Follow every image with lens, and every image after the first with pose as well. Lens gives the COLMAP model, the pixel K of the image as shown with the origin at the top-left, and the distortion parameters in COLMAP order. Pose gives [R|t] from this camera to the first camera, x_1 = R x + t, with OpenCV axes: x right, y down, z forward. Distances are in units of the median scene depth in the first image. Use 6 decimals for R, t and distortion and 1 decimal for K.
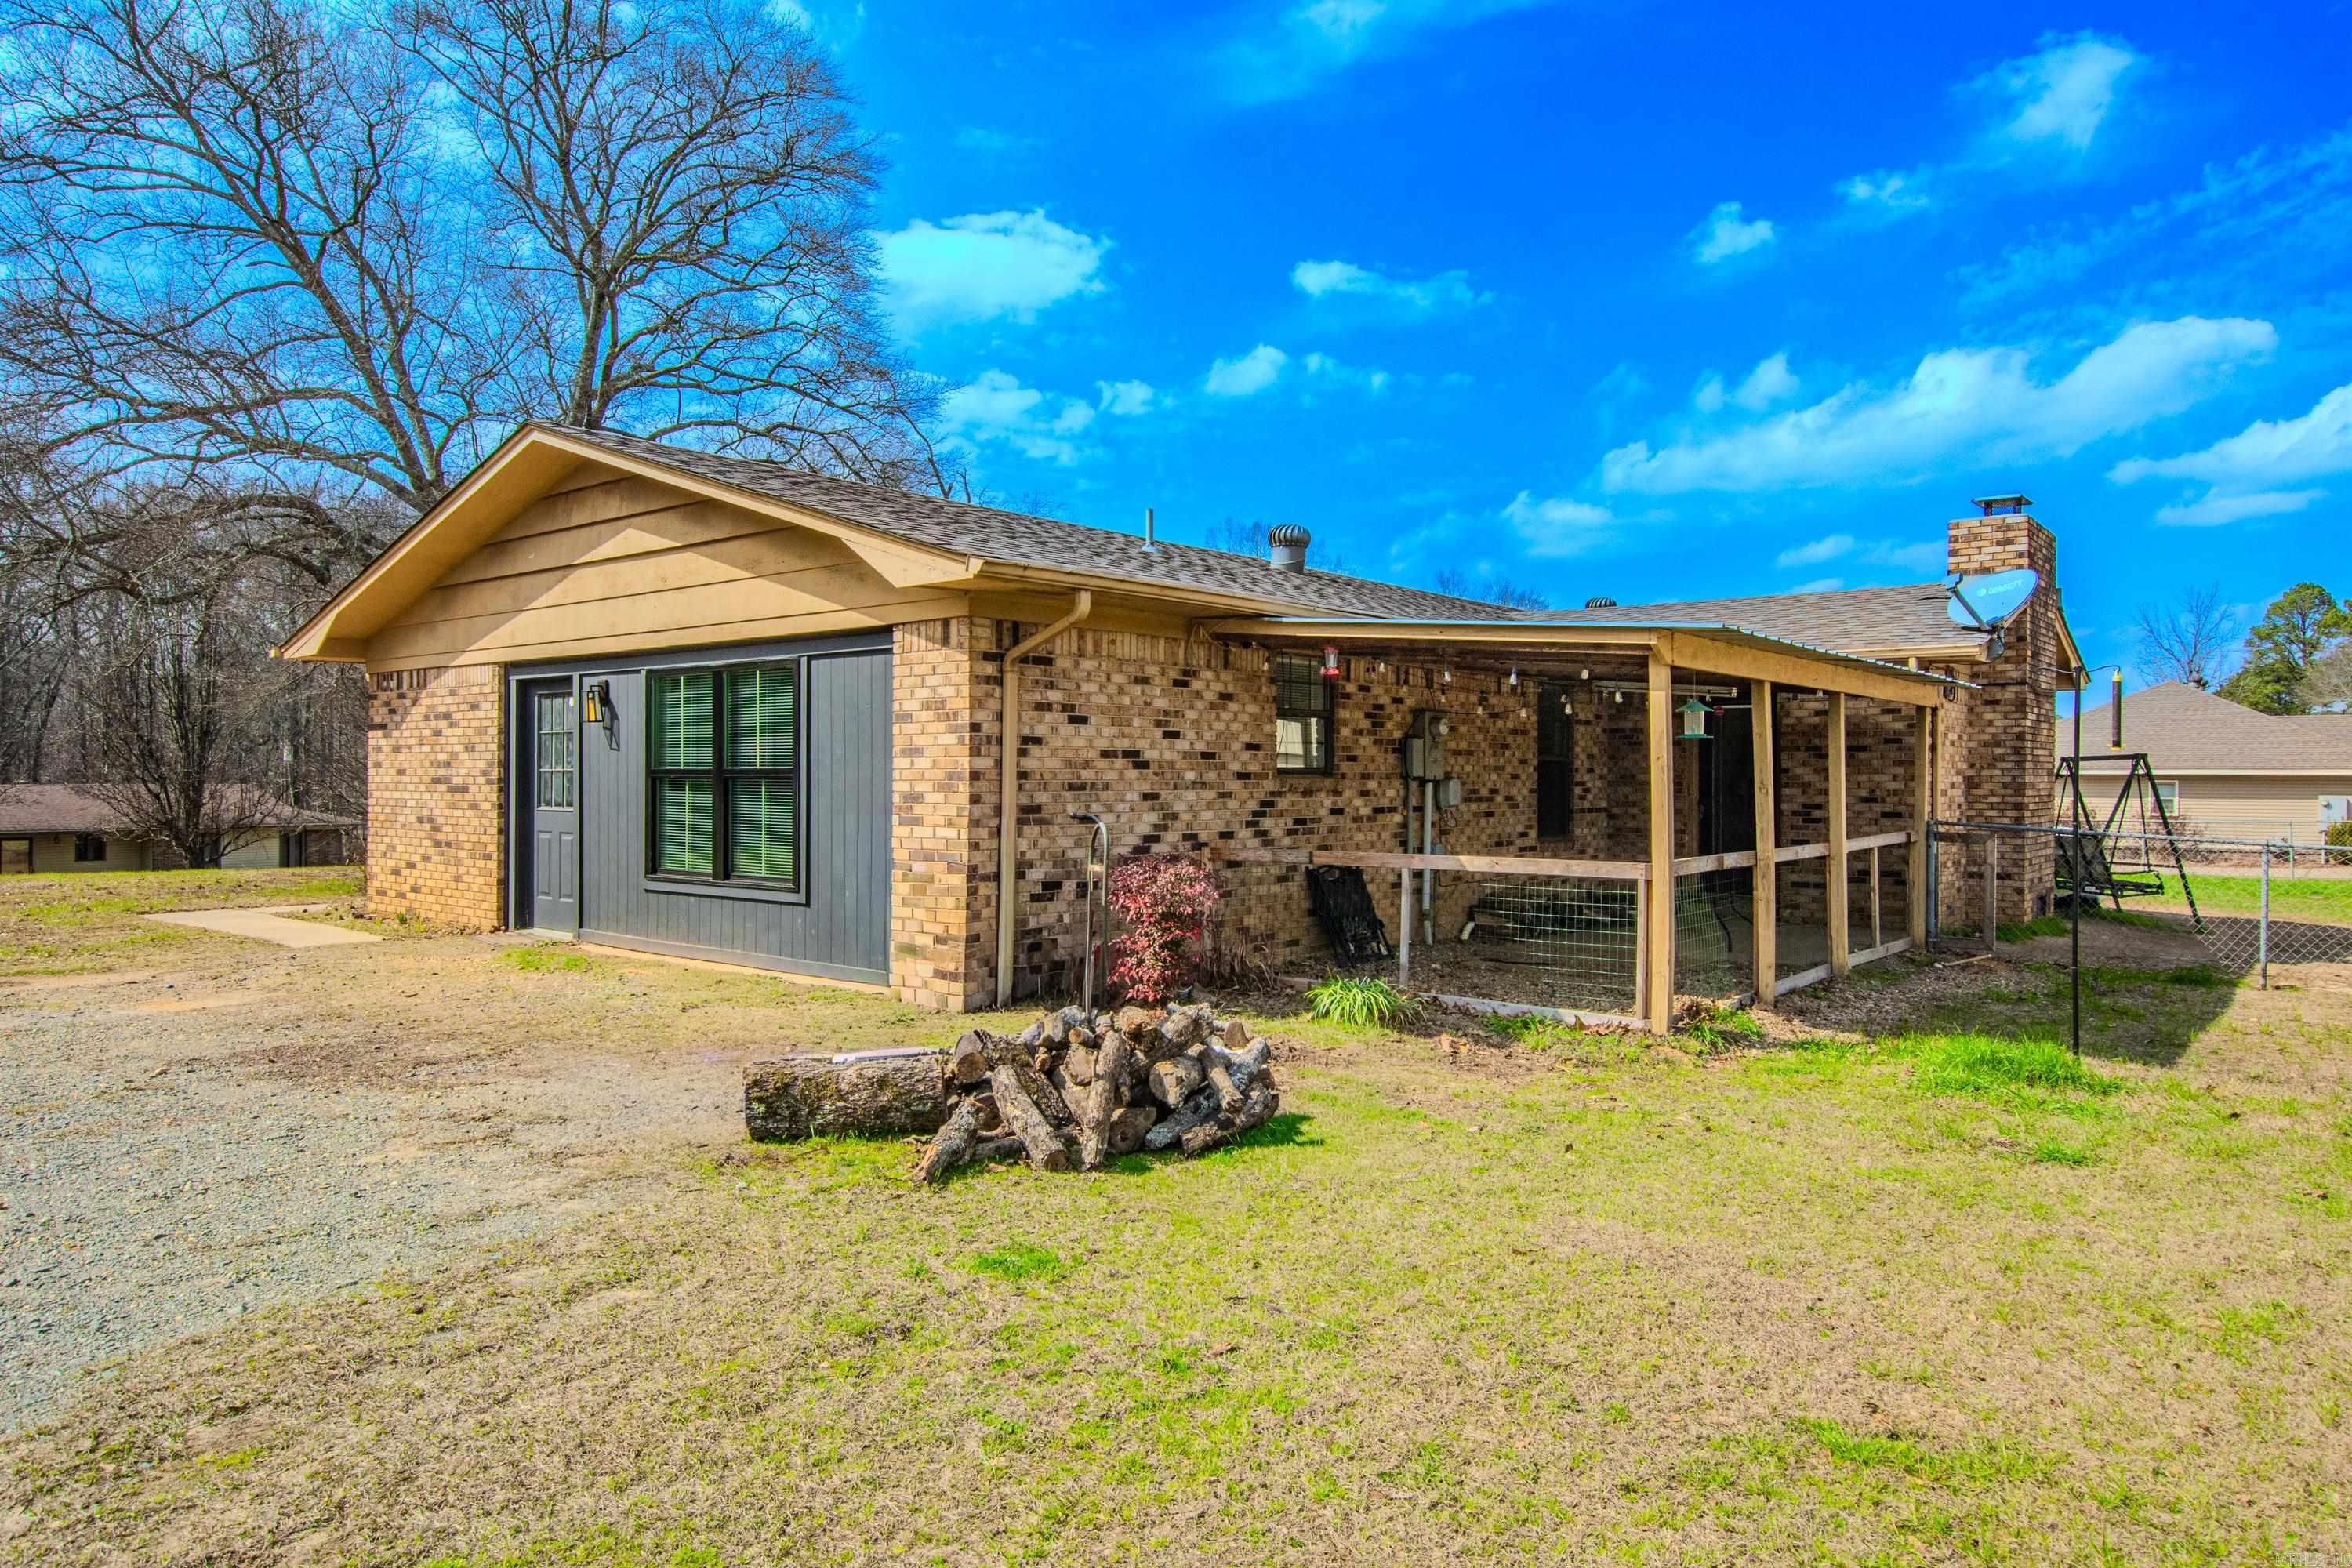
lens RADIAL K [[1458.4, 0, 1172.5], [0, 1458.4, 786.2], [0, 0, 1]] dist [0.024883, 0.000352]
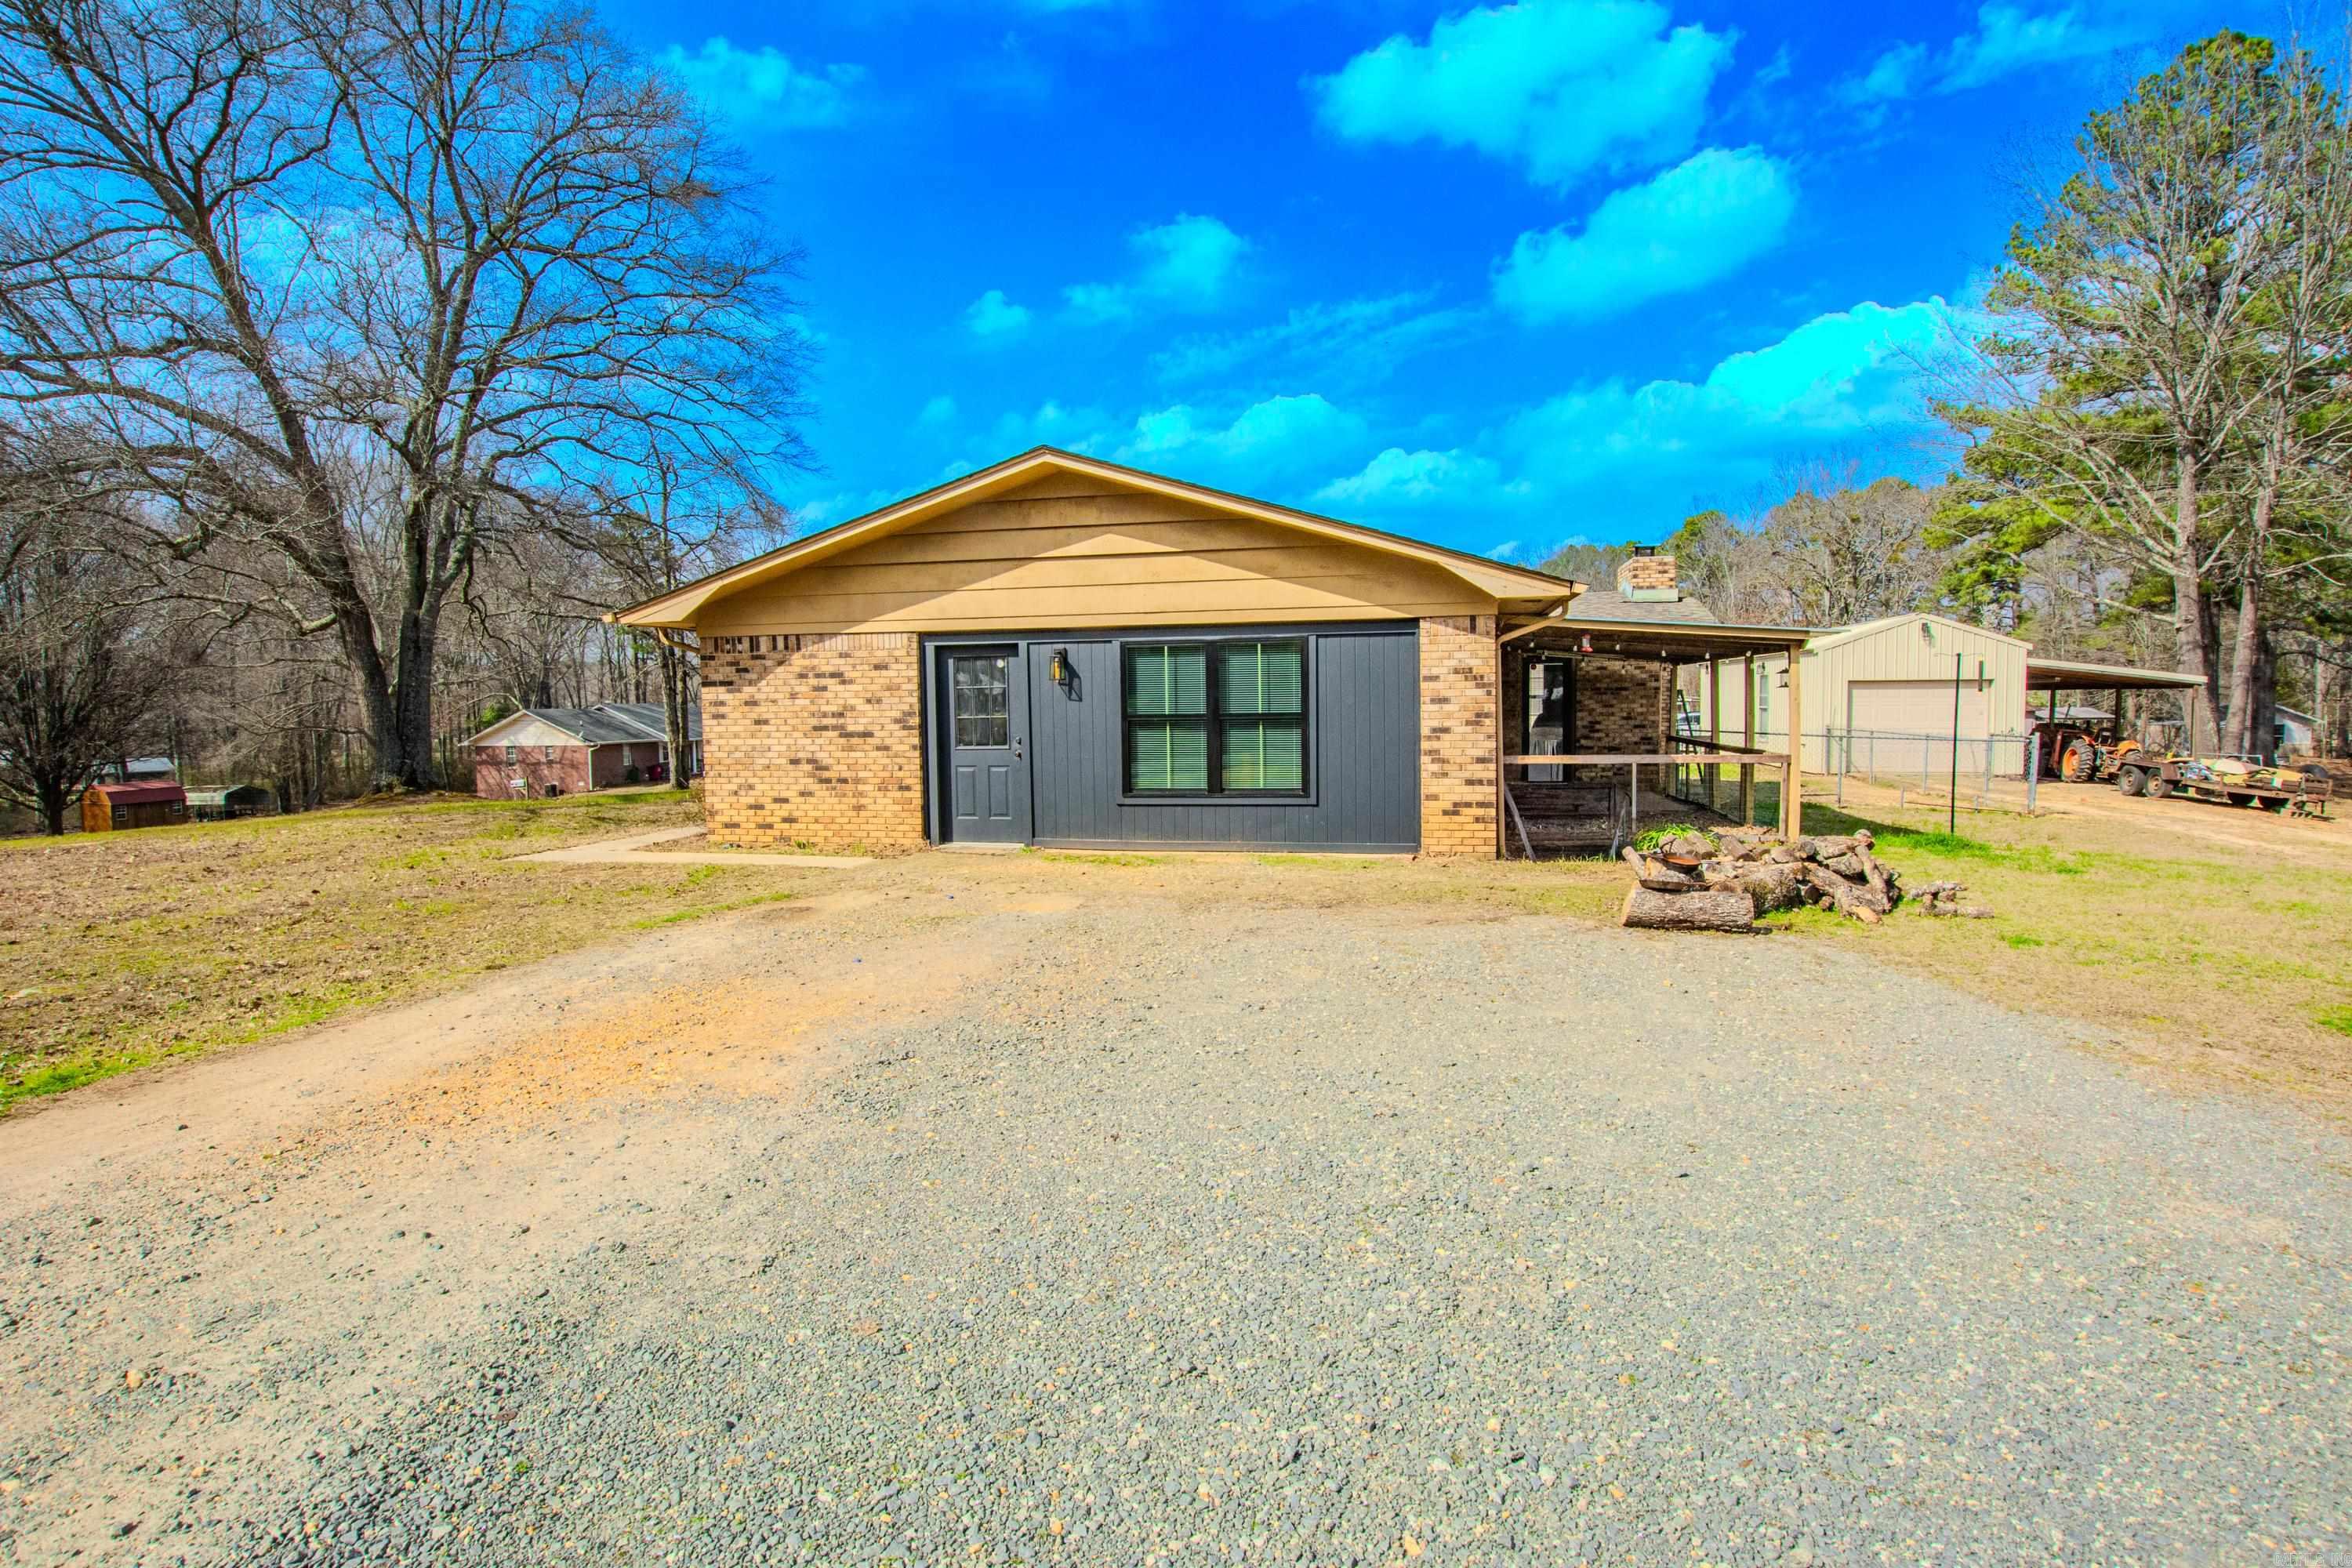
lens RADIAL K [[1117.5, 0, 1179.6], [0, 1117.5, 780.9], [0, 0, 1]] dist [-0.021337, 0.000364]
pose [[0.887987, -0.048027, 0.457353, -0.701632], [0.020233, 0.997649, 0.065478, -0.015688], [-0.459422, -0.048890, 0.886871, 0.055313]]
